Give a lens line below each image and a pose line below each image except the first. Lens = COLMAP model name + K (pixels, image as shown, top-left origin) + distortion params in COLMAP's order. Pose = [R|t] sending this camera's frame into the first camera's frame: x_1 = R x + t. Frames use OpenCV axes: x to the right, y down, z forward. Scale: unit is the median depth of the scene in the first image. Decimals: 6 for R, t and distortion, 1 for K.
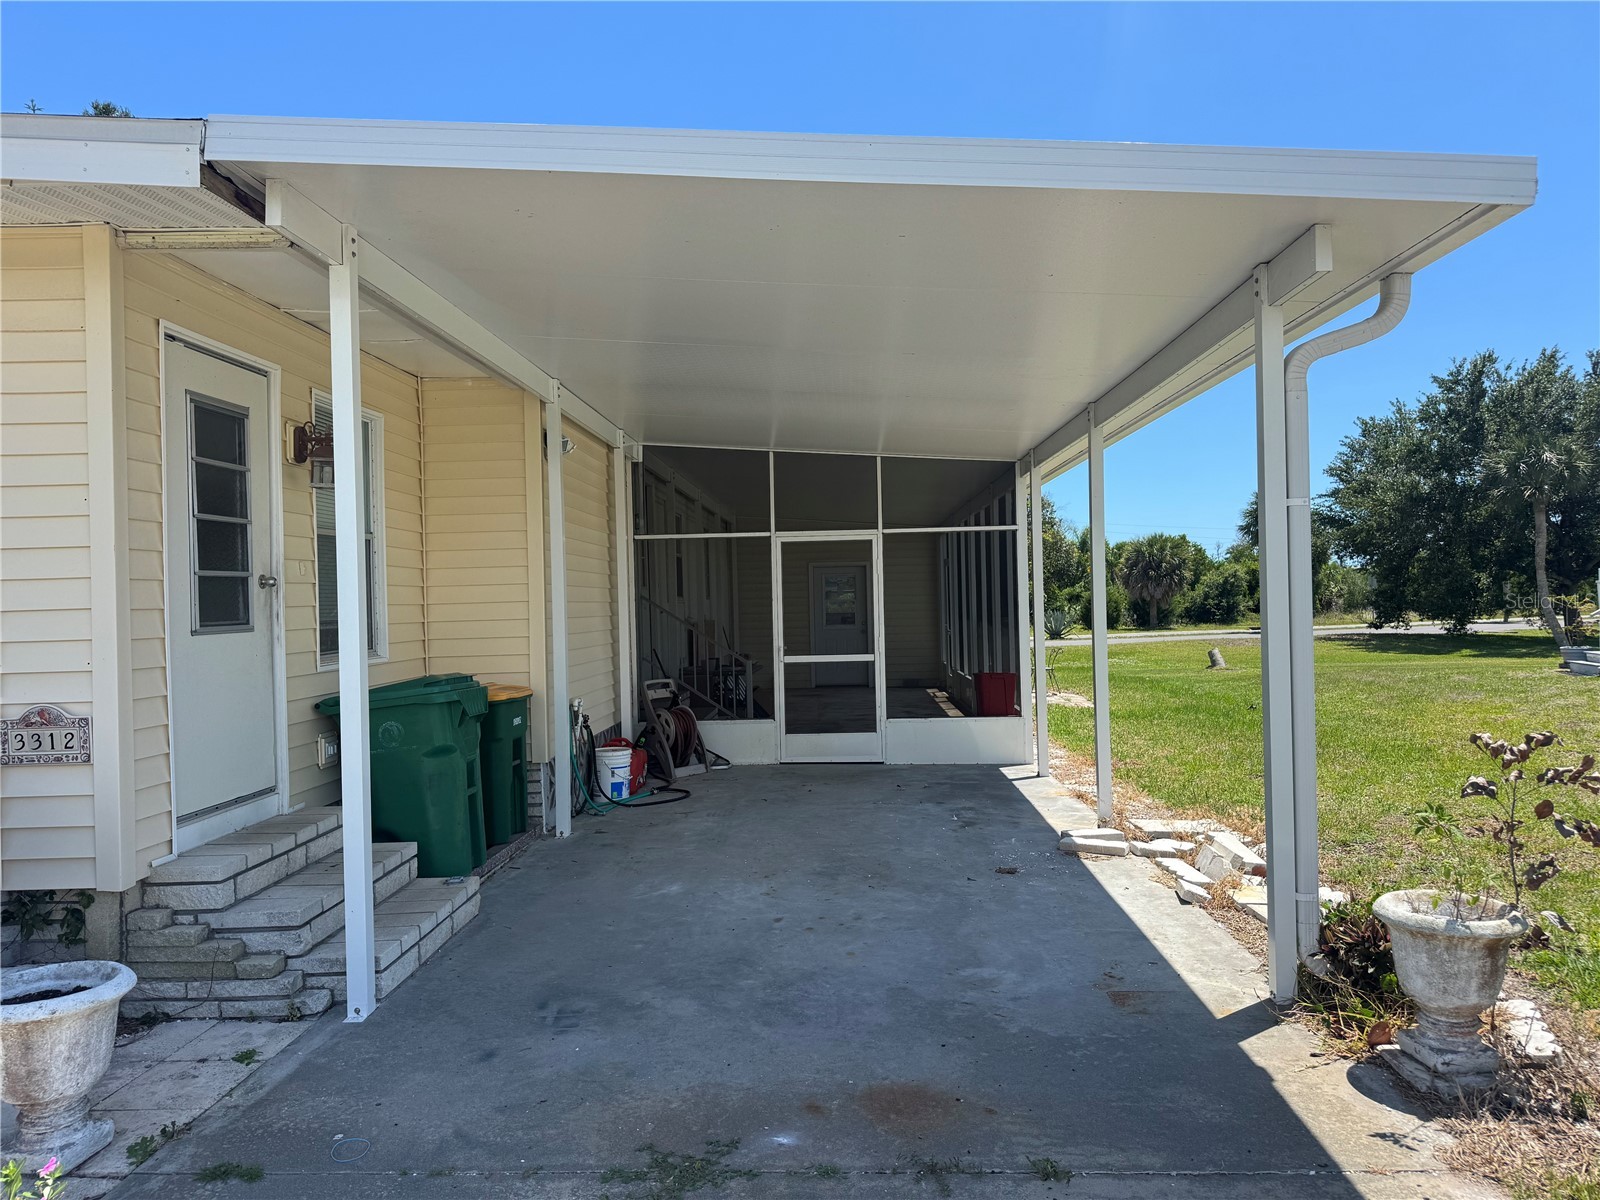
lens RADIAL K [[1116.6, 0, 804.6], [0, 1116.6, 612.0], [0, 0, 1]] dist [0.090323, -0.108143]
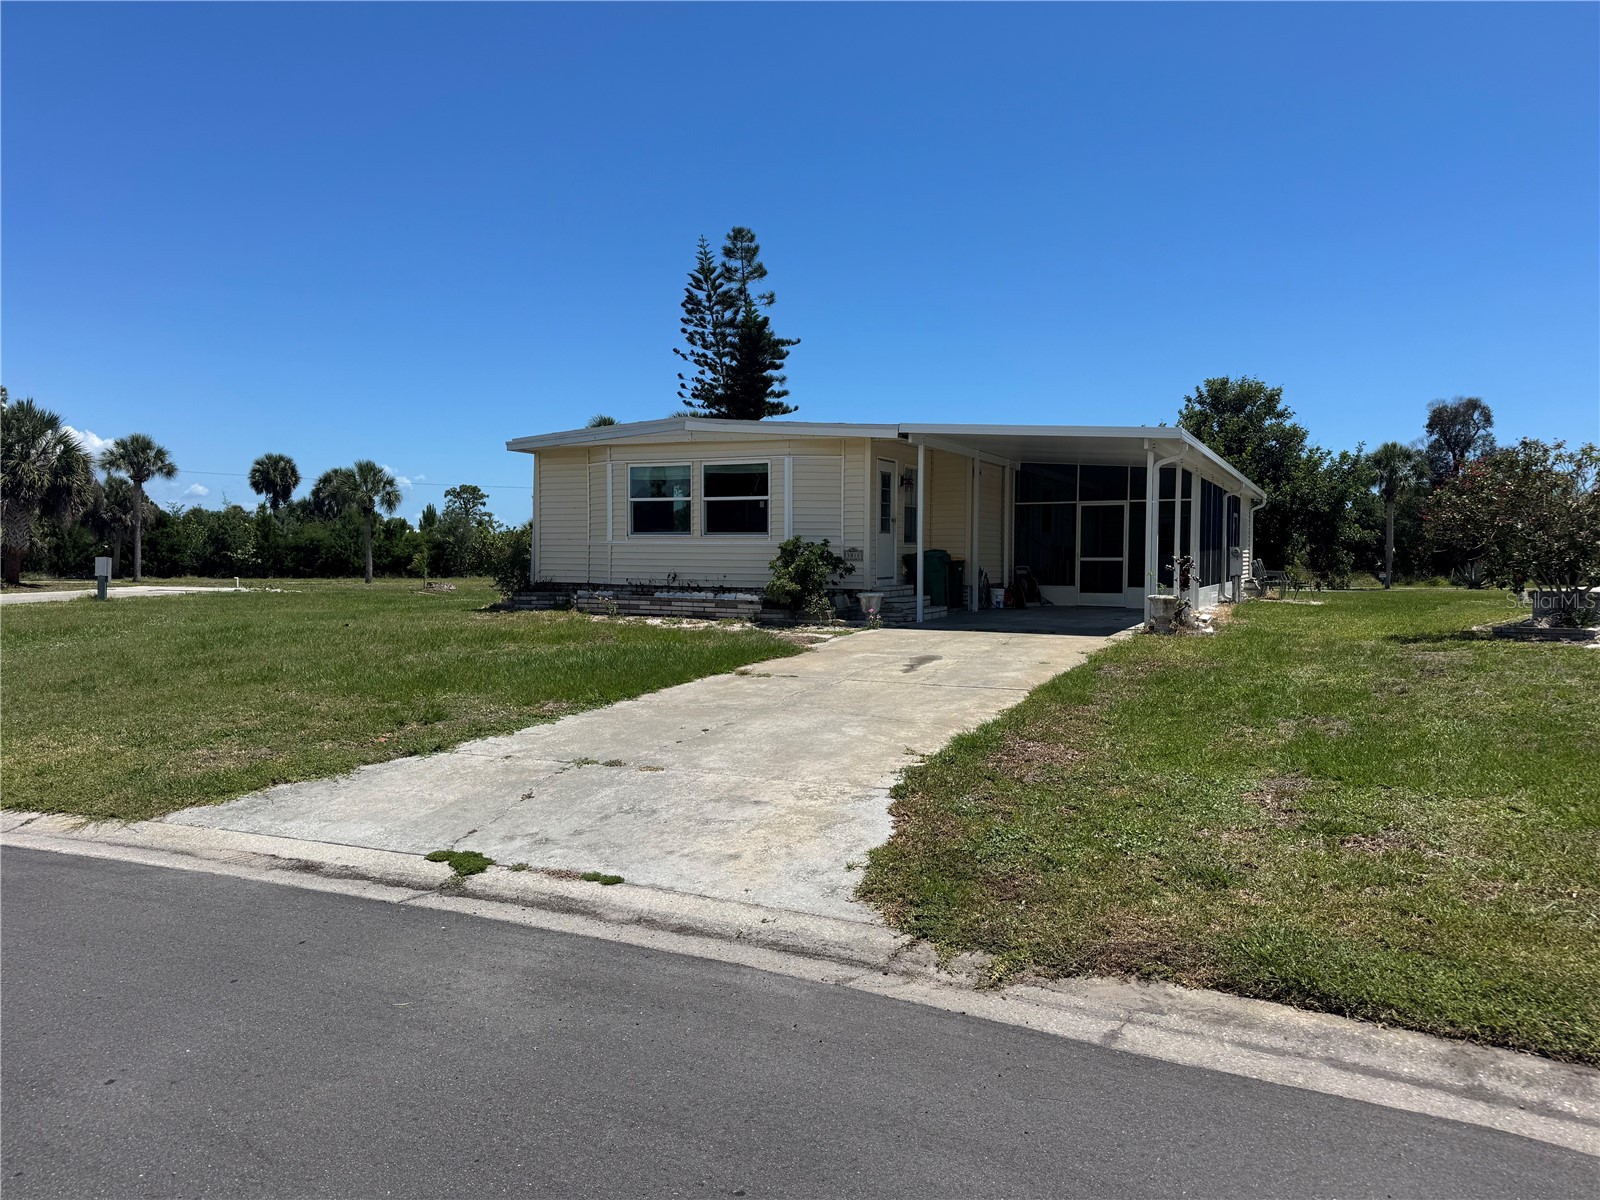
lens RADIAL K [[1116.6, 0, 799.7], [0, 1116.6, 606.3], [0, 0, 1]] dist [0.090323, -0.108143]
pose [[0.916729, 0.042931, -0.397197, 0.362281], [-0.027223, 0.998611, 0.045106, 0.051022], [0.398582, -0.030537, 0.916624, -1.277260]]
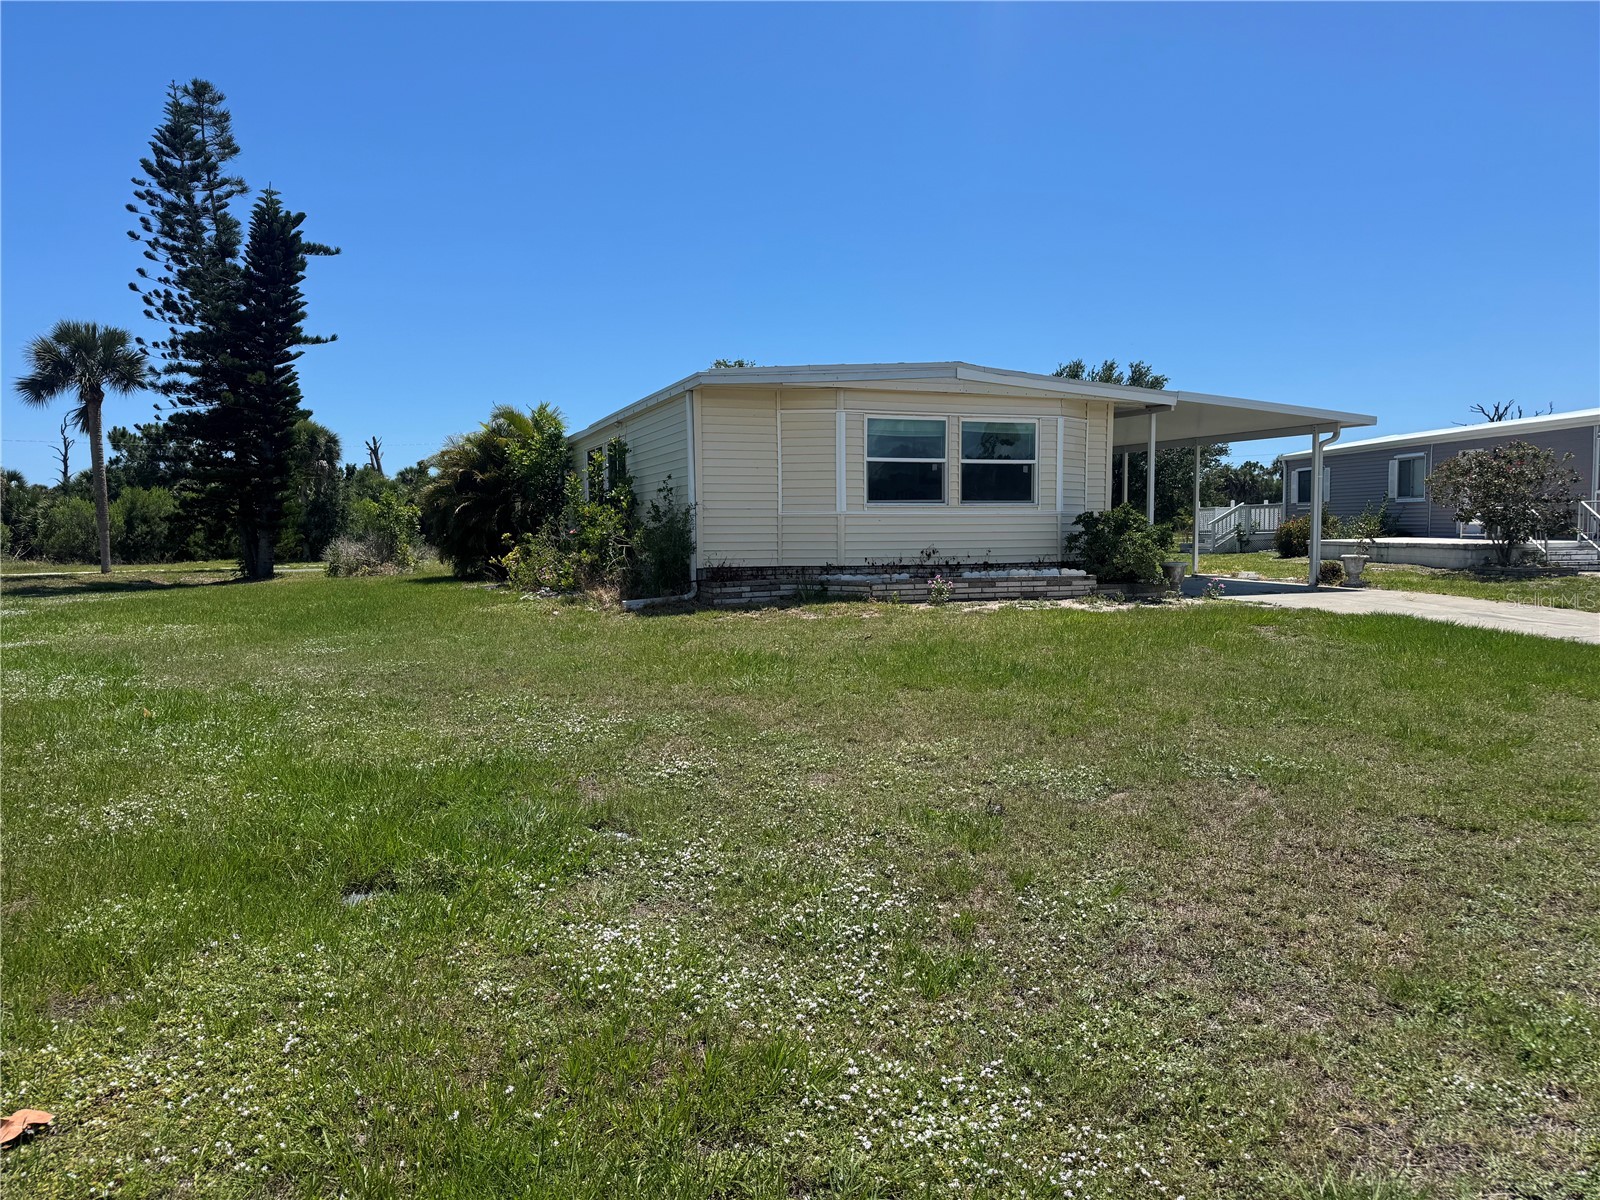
lens RADIAL K [[1116.6, 0, 810.0], [0, 1116.6, 605.7], [0, 0, 1]] dist [0.090323, -0.108143]
pose [[0.921379, -0.014768, 0.388384, -1.370347], [-0.006867, 0.998503, 0.054258, 0.081289], [-0.388604, -0.052660, 0.919899, -1.018610]]
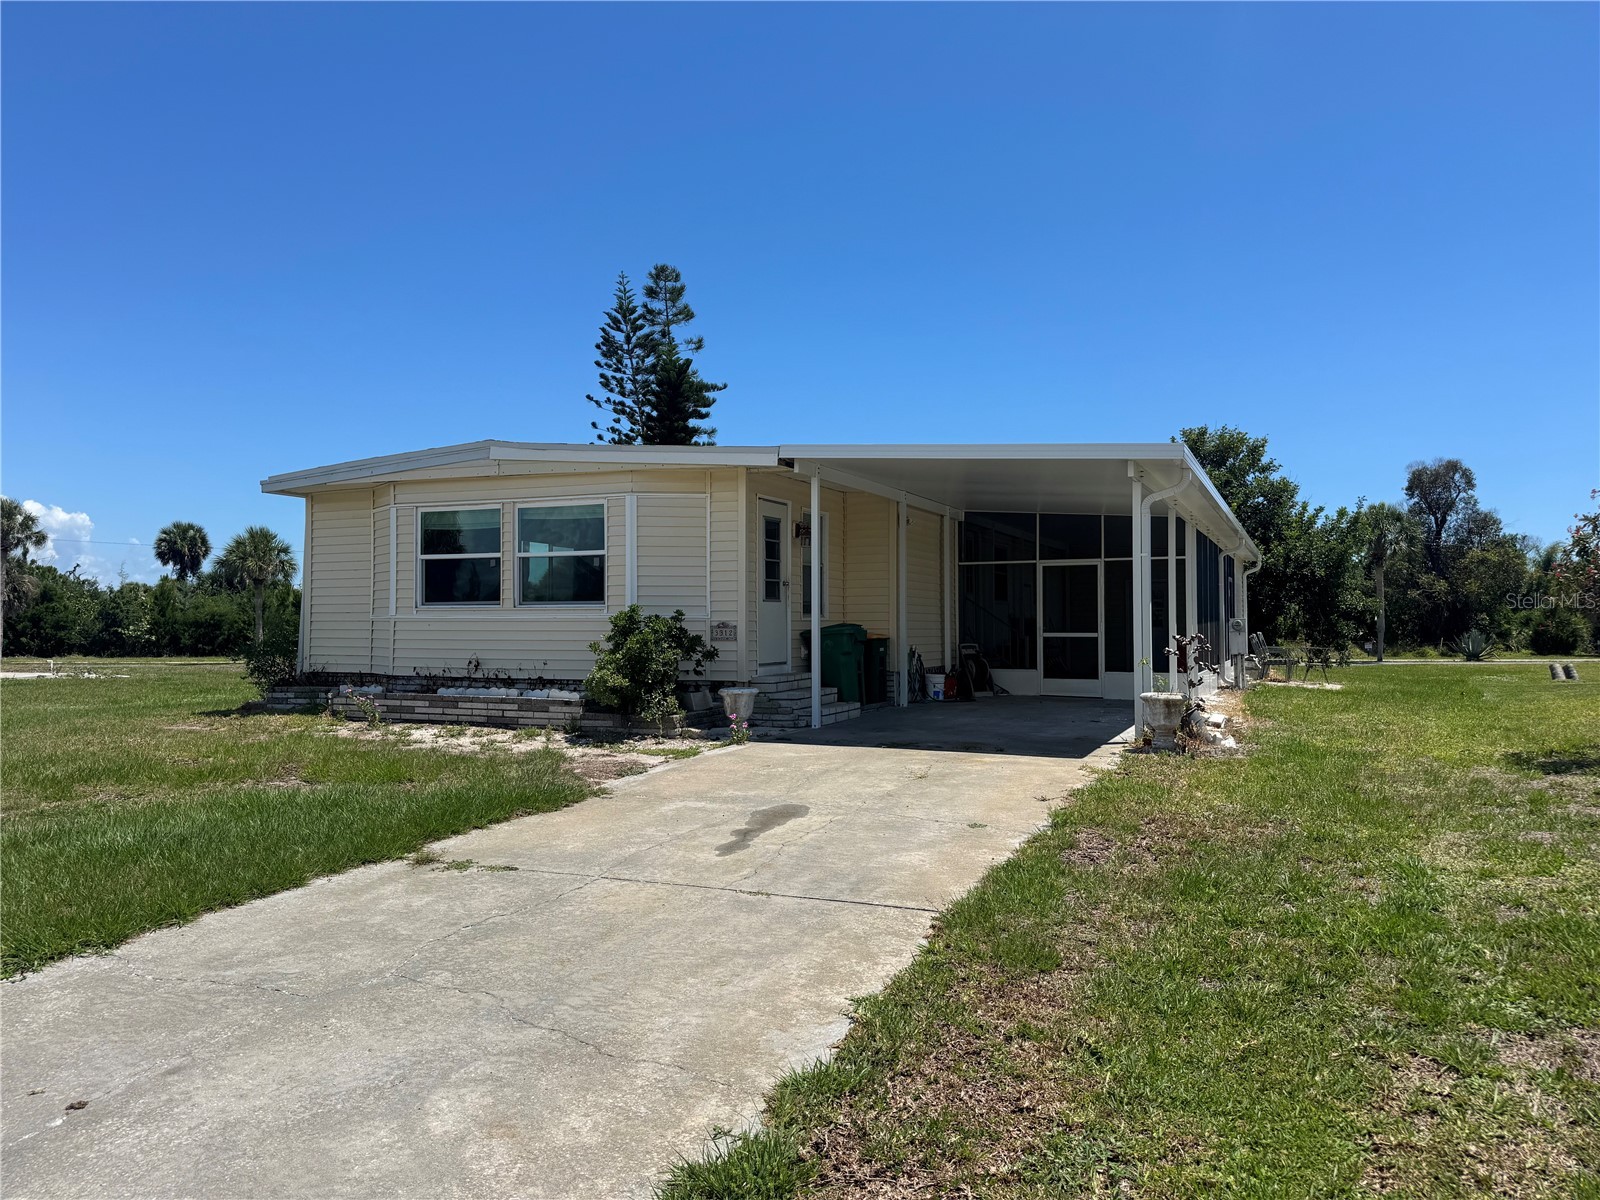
lens RADIAL K [[1116.6, 0, 807.7], [0, 1116.6, 589.9], [0, 0, 1]] dist [0.090323, -0.108143]
pose [[0.928930, 0.007608, -0.370176, 0.282645], [-0.021289, 0.999232, -0.032887, 0.038417], [0.369642, 0.038430, 0.928379, -0.734806]]
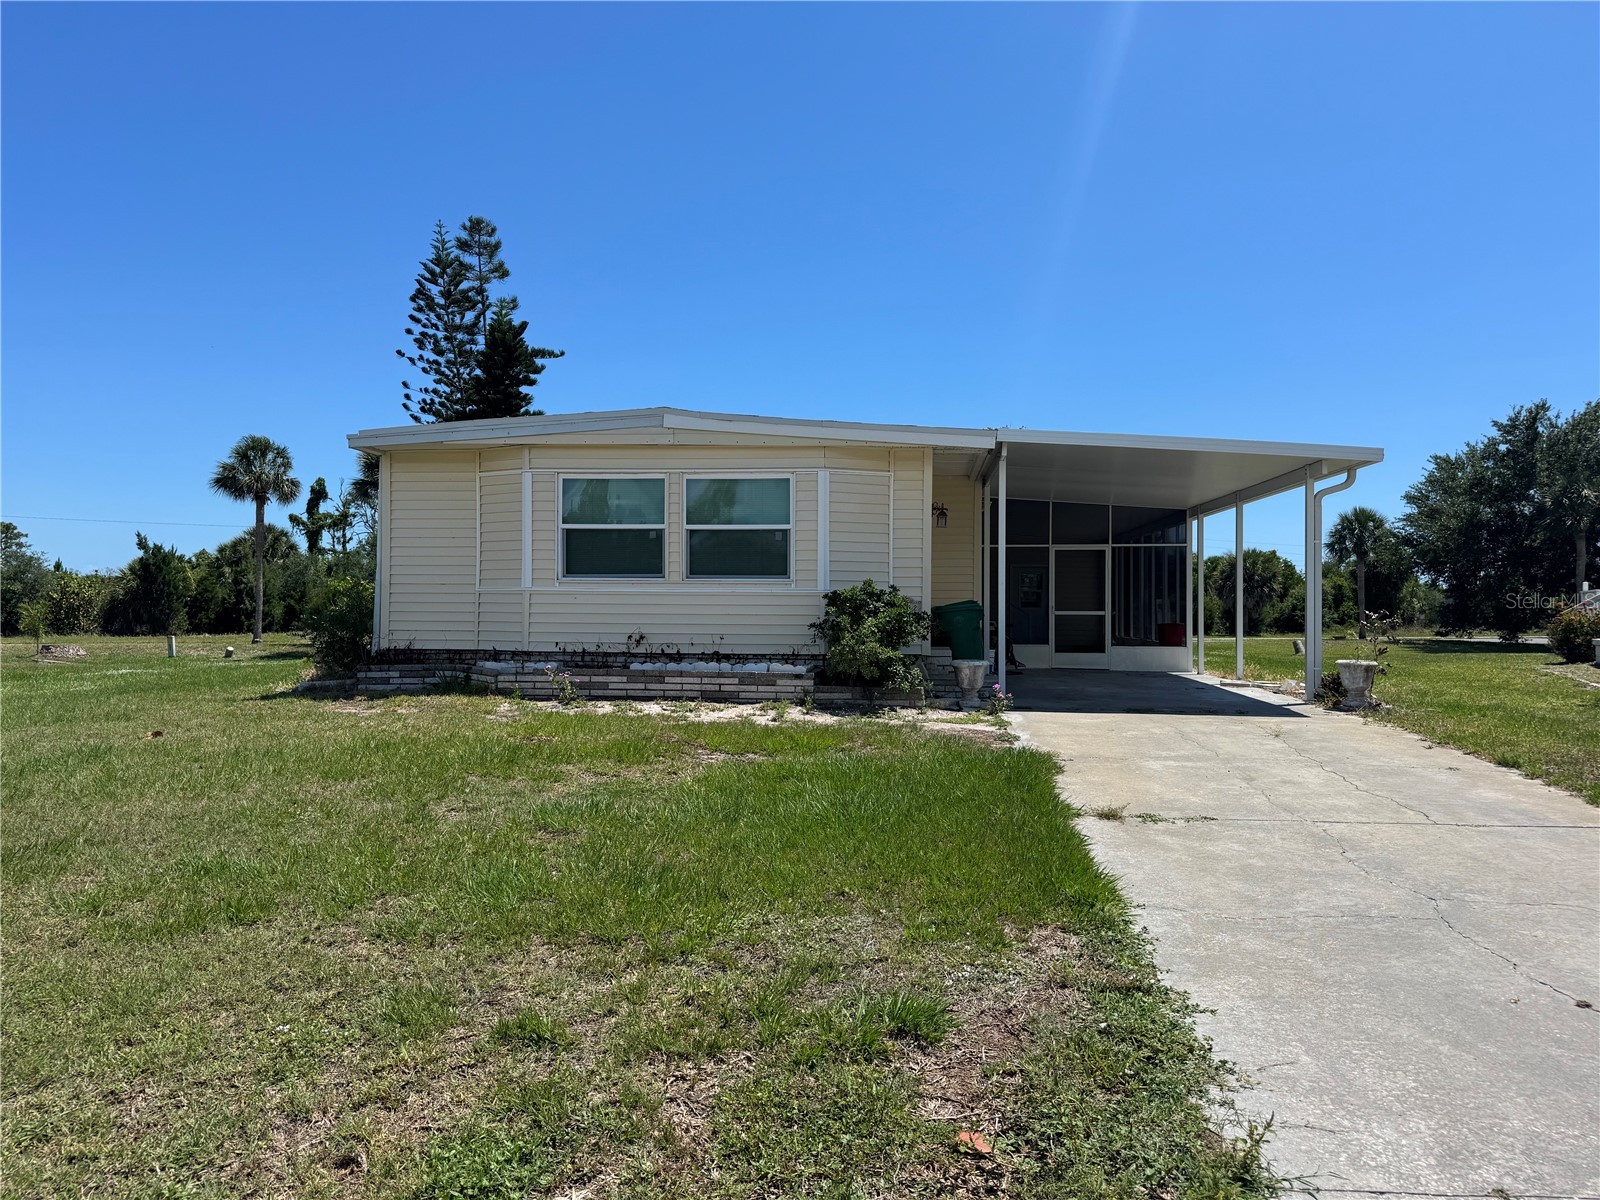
lens RADIAL K [[1116.6, 0, 809.1], [0, 1116.6, 604.3], [0, 0, 1]] dist [0.090323, -0.108143]
pose [[0.997628, 0.025085, -0.064108, -0.311573], [-0.025912, 0.999591, -0.012092, 0.062155], [0.063778, 0.013725, 0.997870, -0.906489]]
